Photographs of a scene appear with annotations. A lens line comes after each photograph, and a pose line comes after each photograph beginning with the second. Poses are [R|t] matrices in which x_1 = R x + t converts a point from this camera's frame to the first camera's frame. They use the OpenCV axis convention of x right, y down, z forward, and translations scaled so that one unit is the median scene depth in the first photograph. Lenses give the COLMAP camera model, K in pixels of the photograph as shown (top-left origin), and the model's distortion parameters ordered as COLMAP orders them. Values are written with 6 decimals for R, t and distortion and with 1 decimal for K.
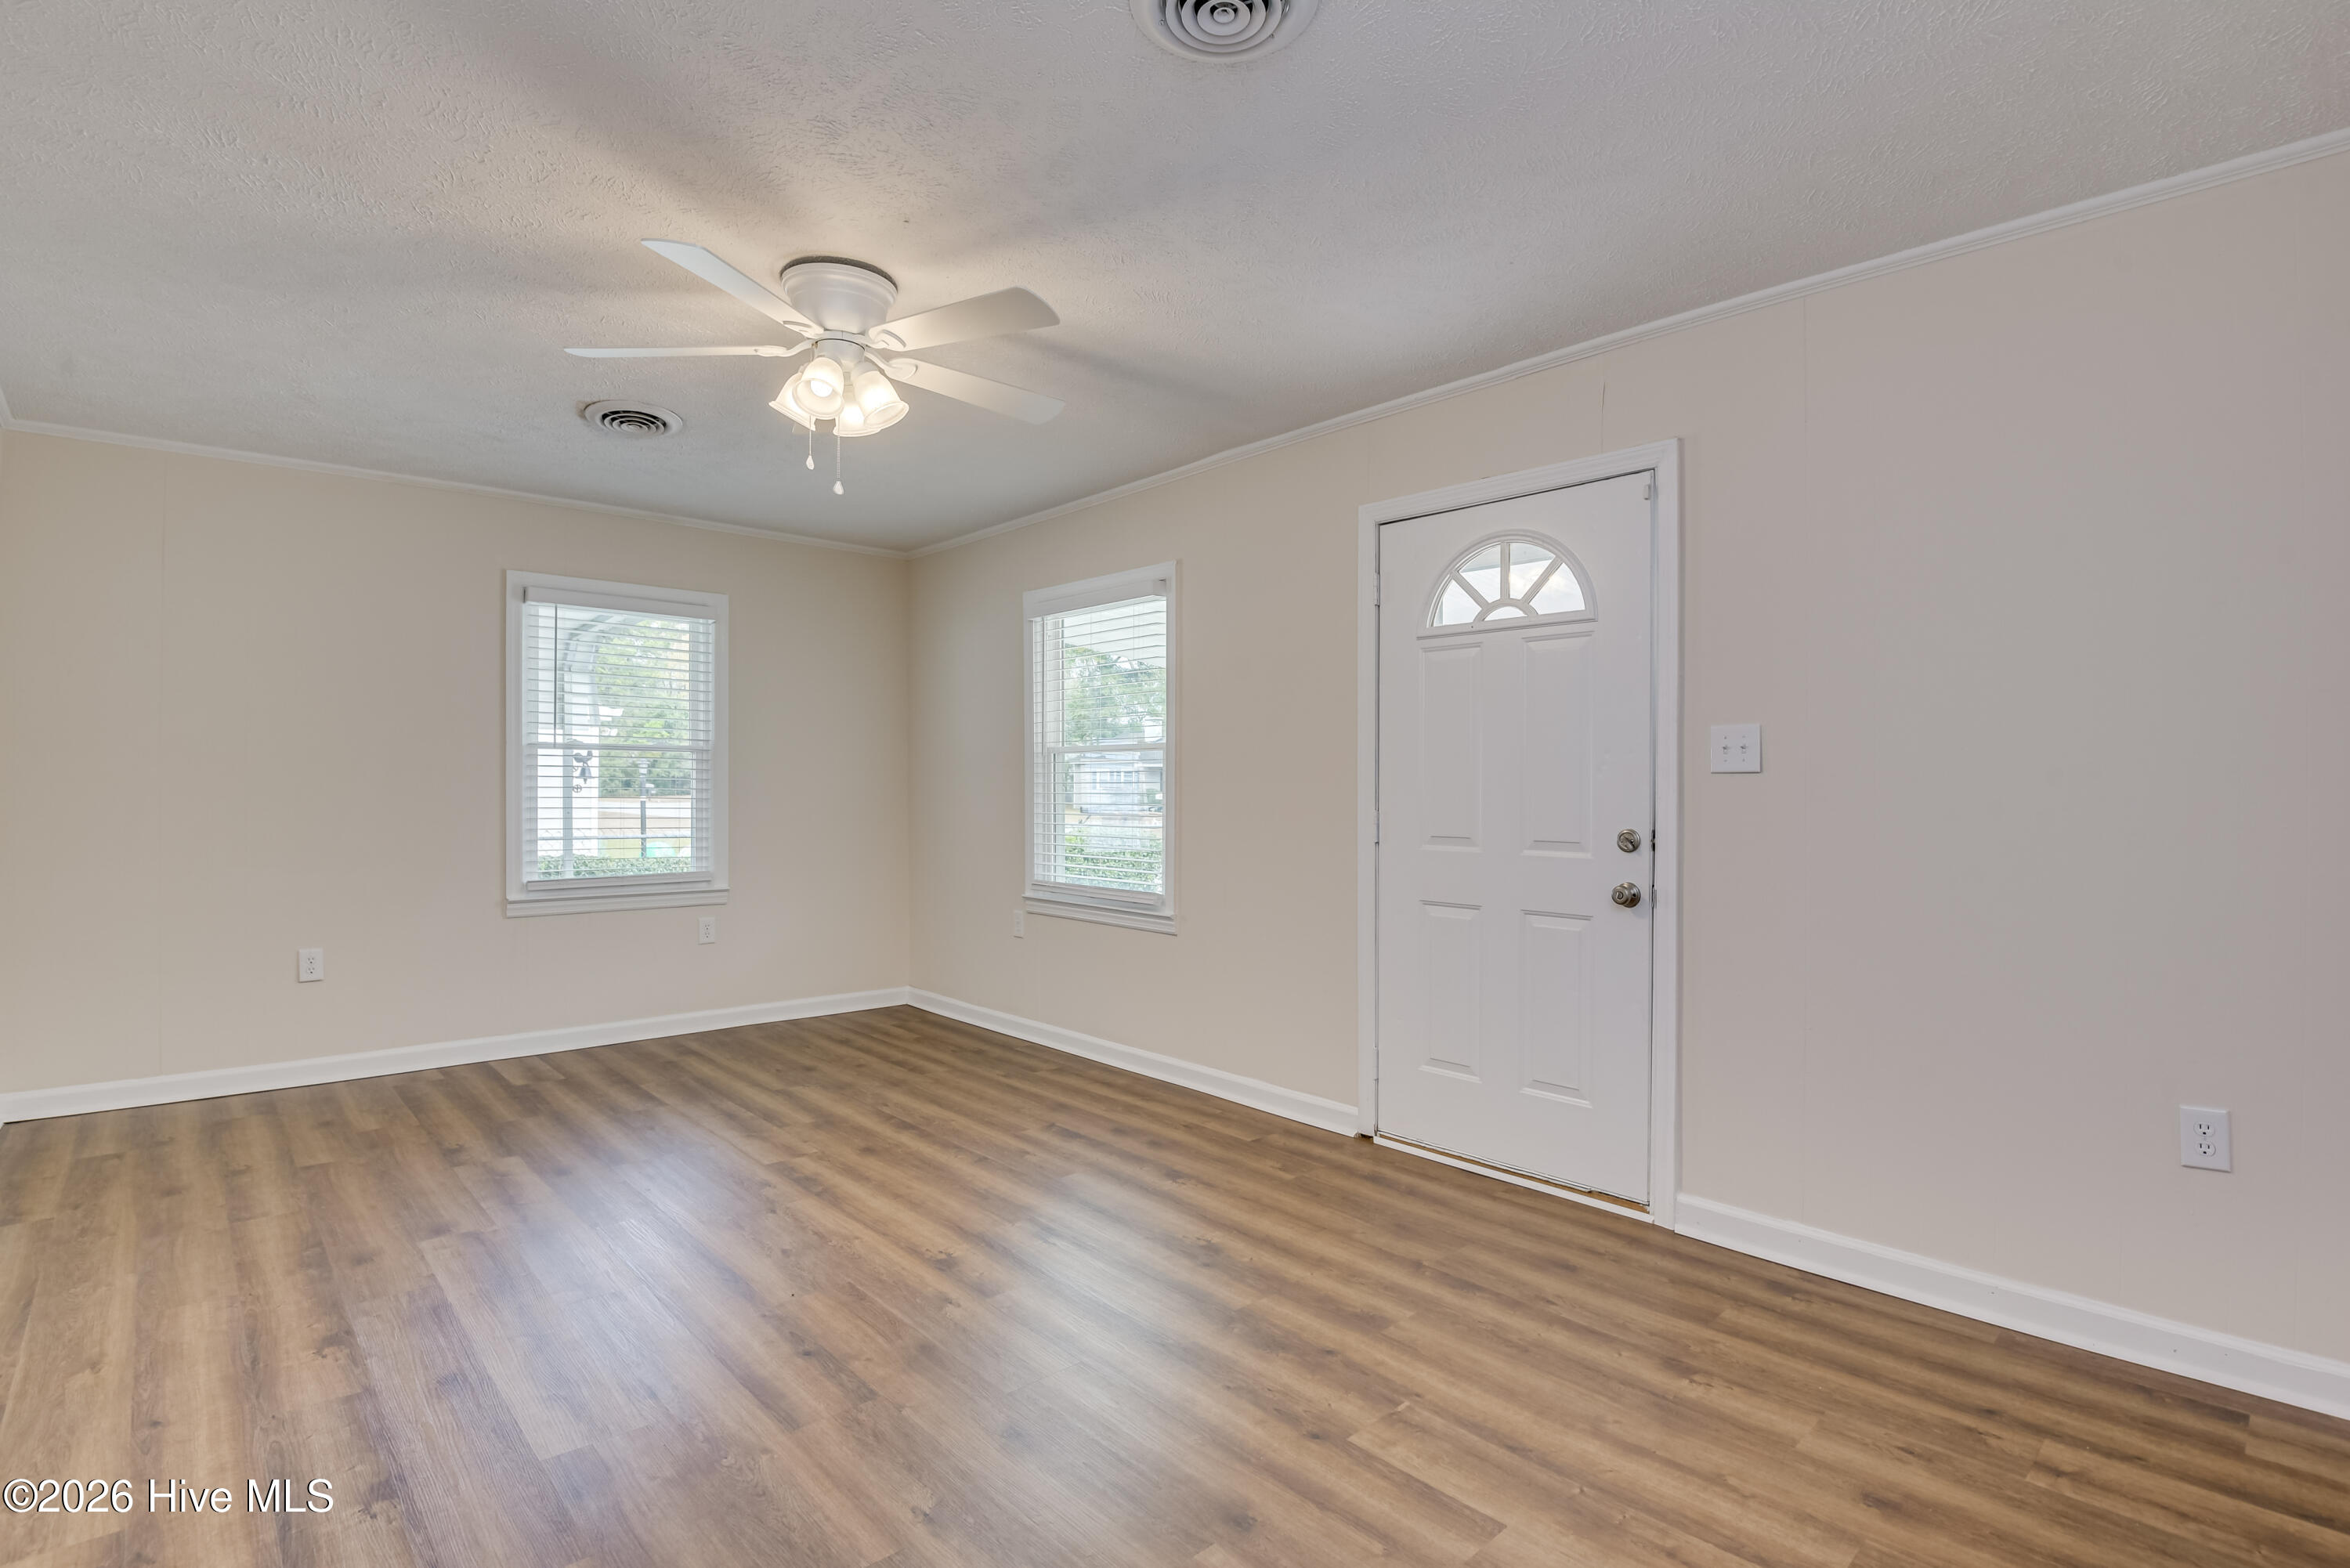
lens RADIAL K [[1093.9, 0, 1186.9], [0, 1093.9, 795.9], [0, 0, 1]] dist [0.000615, -0.005341]
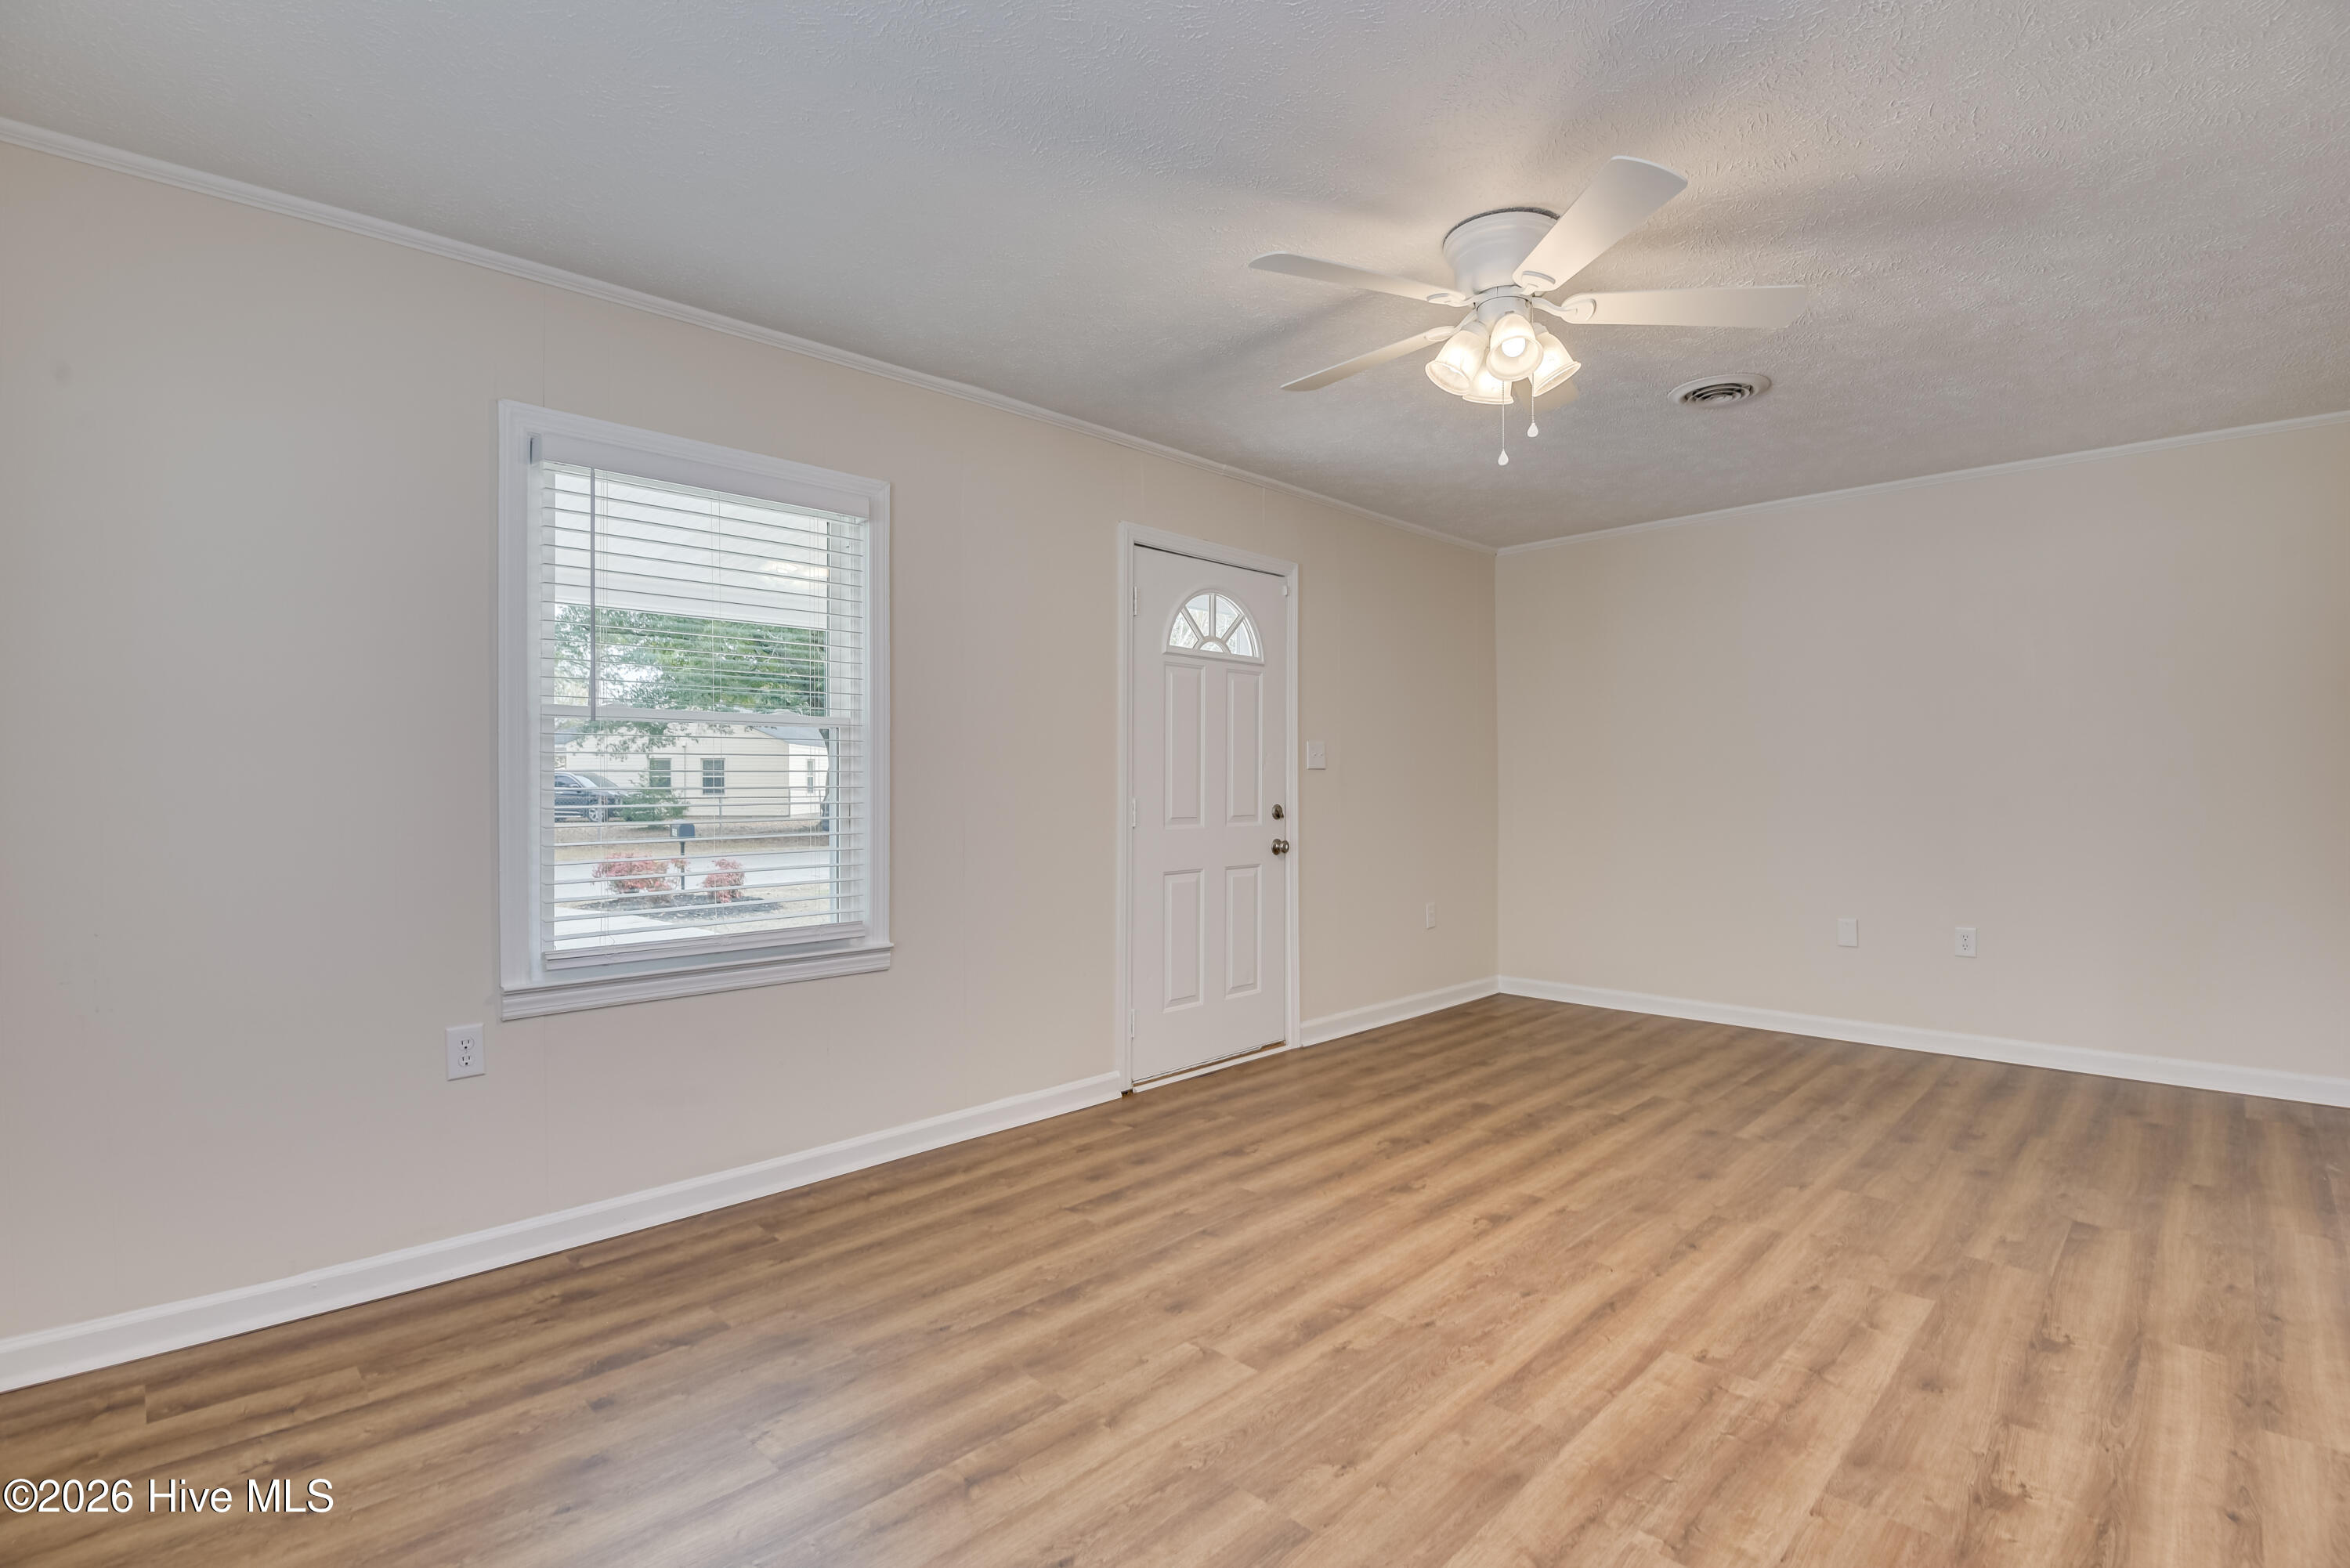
lens RADIAL K [[1071.8, 0, 1176.4], [0, 1071.8, 778.5], [0, 0, 1]] dist [-0.022069, -0.000097]
pose [[-0.024150, -0.000708, 0.999708, -1.023653], [0.007236, 0.999973, 0.000883, -0.007782], [-0.999682, 0.007255, -0.024144, 1.084302]]
